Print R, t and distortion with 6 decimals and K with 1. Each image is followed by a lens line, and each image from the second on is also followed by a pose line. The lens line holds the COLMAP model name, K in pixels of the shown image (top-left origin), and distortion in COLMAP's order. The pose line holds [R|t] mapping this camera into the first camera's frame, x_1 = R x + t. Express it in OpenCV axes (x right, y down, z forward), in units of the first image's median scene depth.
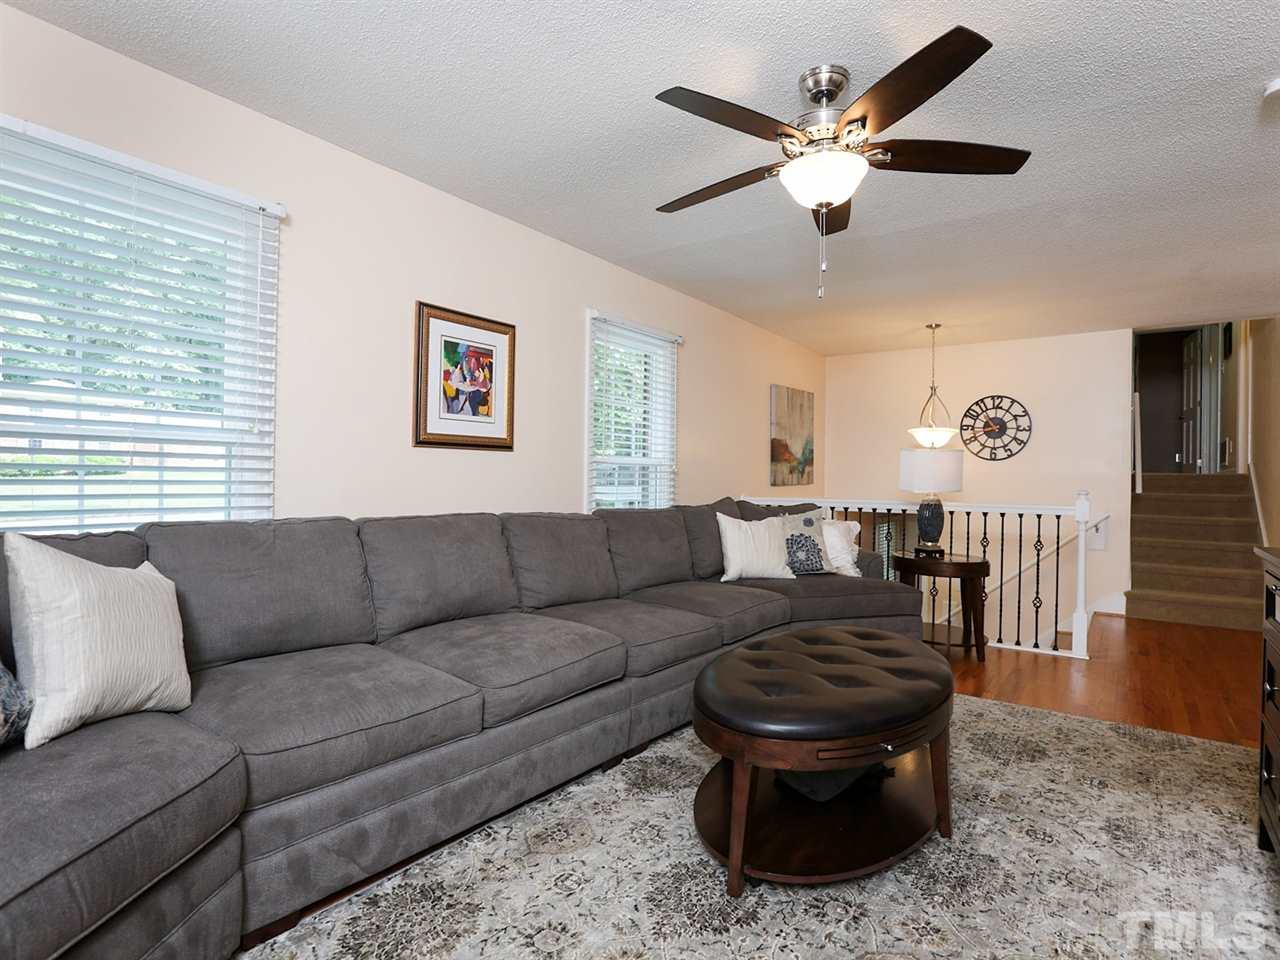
lens RADIAL K [[667.8, 0, 647.8], [0, 667.8, 484.7], [0, 0, 1]] dist [-0.041994, 0.005635]
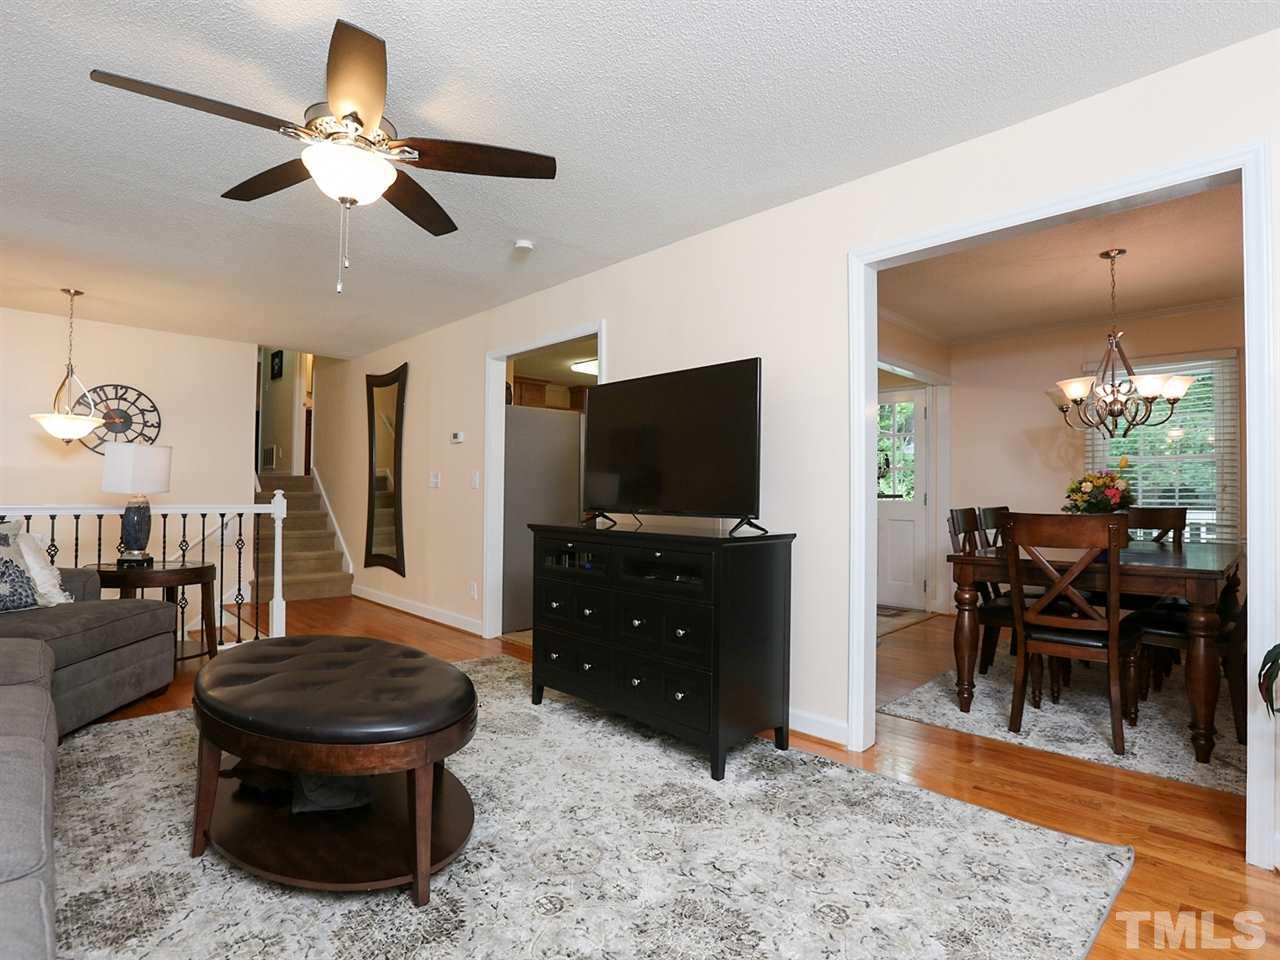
lens RADIAL K [[667.8, 0, 647.2], [0, 667.8, 480.7], [0, 0, 1]] dist [-0.041994, 0.005635]
pose [[0.141731, 0.007472, 0.989877, -0.249280], [-0.003263, 0.999970, -0.007081, -0.000820], [-0.989900, -0.002227, 0.141751, 0.165793]]
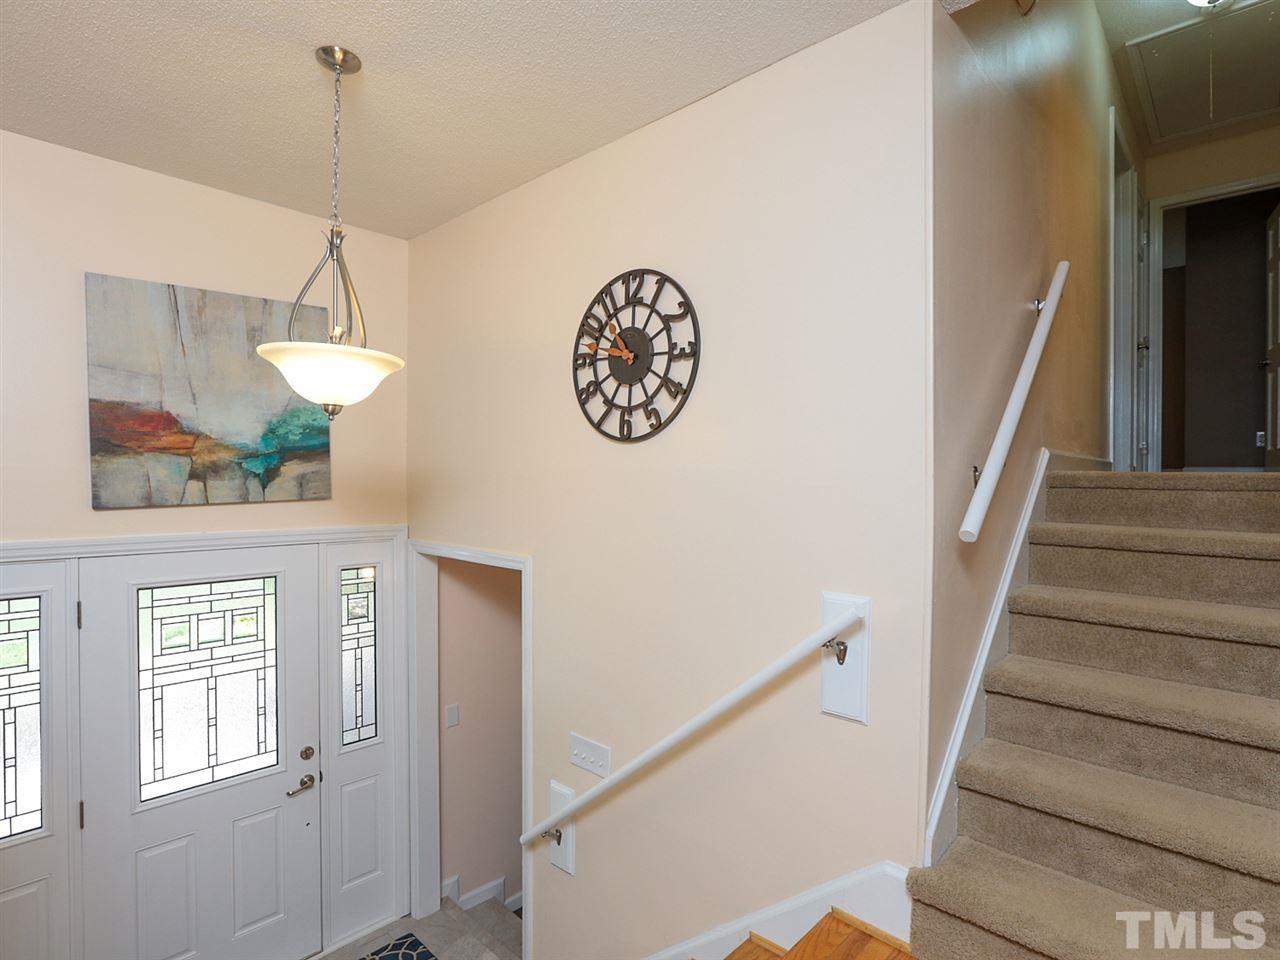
lens RADIAL K [[667.8, 0, 636.7], [0, 667.8, 485.1], [0, 0, 1]] dist [-0.041994, 0.005635]
pose [[0.992112, -0.008721, -0.125053, 0.586183], [0.010486, 0.999854, 0.013459, -0.016764], [0.124918, -0.014664, 0.992059, 0.626329]]
